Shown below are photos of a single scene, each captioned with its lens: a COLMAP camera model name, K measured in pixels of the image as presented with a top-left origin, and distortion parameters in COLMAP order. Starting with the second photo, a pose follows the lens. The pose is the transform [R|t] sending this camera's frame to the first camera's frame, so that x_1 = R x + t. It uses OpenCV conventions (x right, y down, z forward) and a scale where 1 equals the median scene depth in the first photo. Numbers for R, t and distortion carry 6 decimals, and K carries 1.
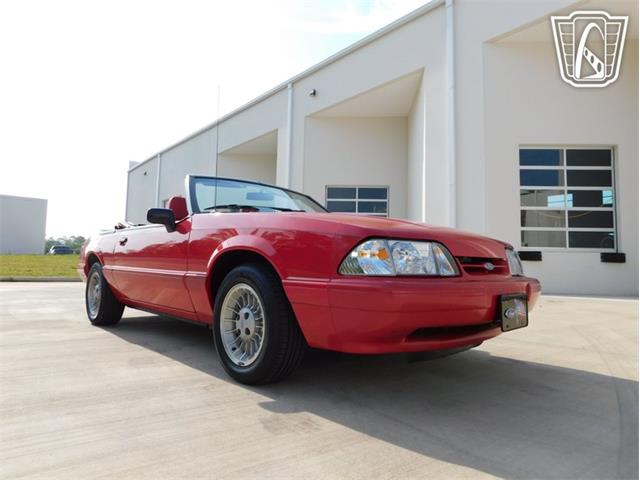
lens RADIAL K [[420.1, 0, 313.2], [0, 420.1, 234.8], [0, 0, 1]] dist [-0.072132, 0.052726]
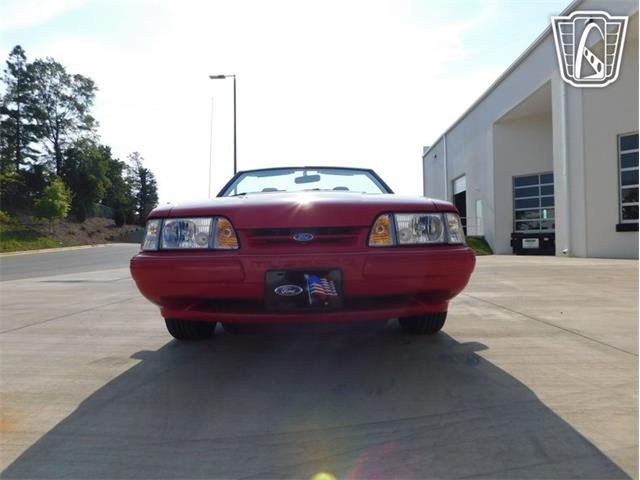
lens RADIAL K [[420.1, 0, 316.5], [0, 420.1, 234.0], [0, 0, 1]] dist [-0.072132, 0.052726]
pose [[0.738545, -0.054437, -0.672003, 1.034589], [0.086647, 0.996133, 0.014532, 0.059108], [0.668614, -0.068960, 0.740406, 0.361585]]
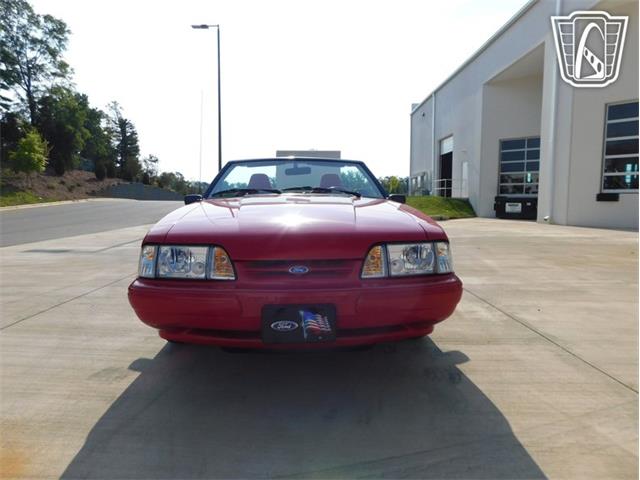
lens RADIAL K [[420.1, 0, 316.6], [0, 420.1, 233.7], [0, 0, 1]] dist [-0.068435, 0.050130]
pose [[0.762883, 0.029502, -0.645863, 1.034354], [0.069623, 0.989401, 0.127431, -0.113683], [0.642777, -0.142182, 0.752743, 0.349431]]
